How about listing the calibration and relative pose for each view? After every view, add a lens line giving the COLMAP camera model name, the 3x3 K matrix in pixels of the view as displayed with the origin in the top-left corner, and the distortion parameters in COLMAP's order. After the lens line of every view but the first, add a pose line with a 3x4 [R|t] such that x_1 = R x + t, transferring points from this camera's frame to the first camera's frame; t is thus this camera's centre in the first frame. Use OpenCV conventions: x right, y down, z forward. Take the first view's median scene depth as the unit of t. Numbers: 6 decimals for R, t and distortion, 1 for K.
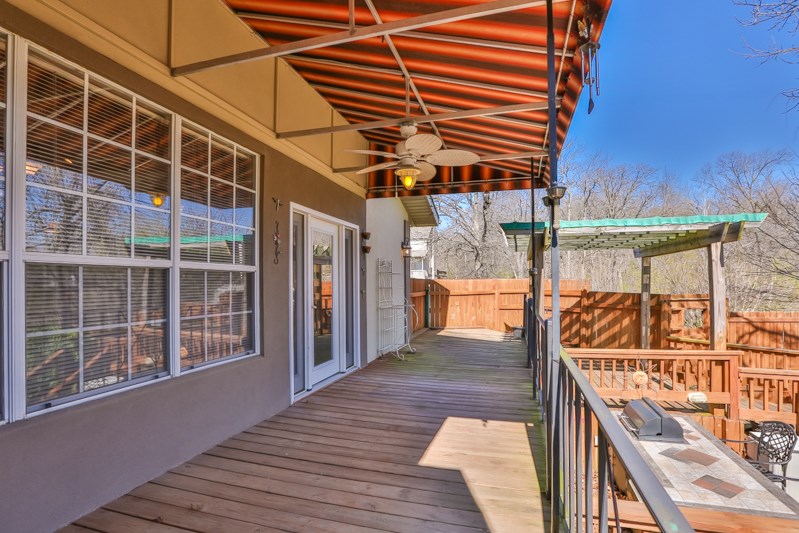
lens RADIAL K [[362.7, 0, 402.1], [0, 362.7, 268.9], [0, 0, 1]] dist [-0.053649, 0.018846]
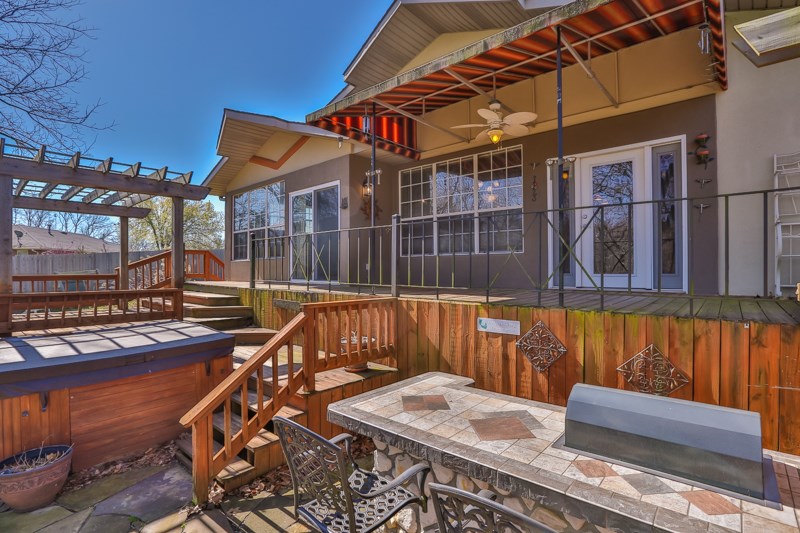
lens RADIAL K [[363.2, 0, 402.6], [0, 363.2, 268.9], [0, 0, 1]] dist [-0.053649, 0.018846]
pose [[-0.397017, -0.018369, -0.917627, 1.428552], [0.004705, 0.999746, -0.022049, 0.334842], [0.917799, -0.013071, -0.396830, 1.124161]]
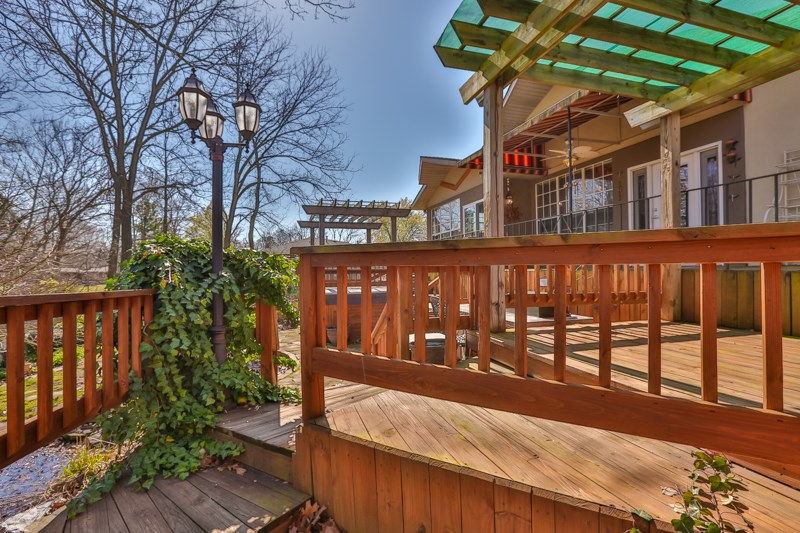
lens RADIAL K [[363.2, 0, 402.6], [0, 363.2, 268.9], [0, 0, 1]] dist [-0.053649, 0.018846]
pose [[-0.831854, -0.015215, -0.554787, 1.933552], [-0.004134, 0.999766, -0.021221, 0.445426], [0.554980, -0.015359, -0.831722, 2.065888]]
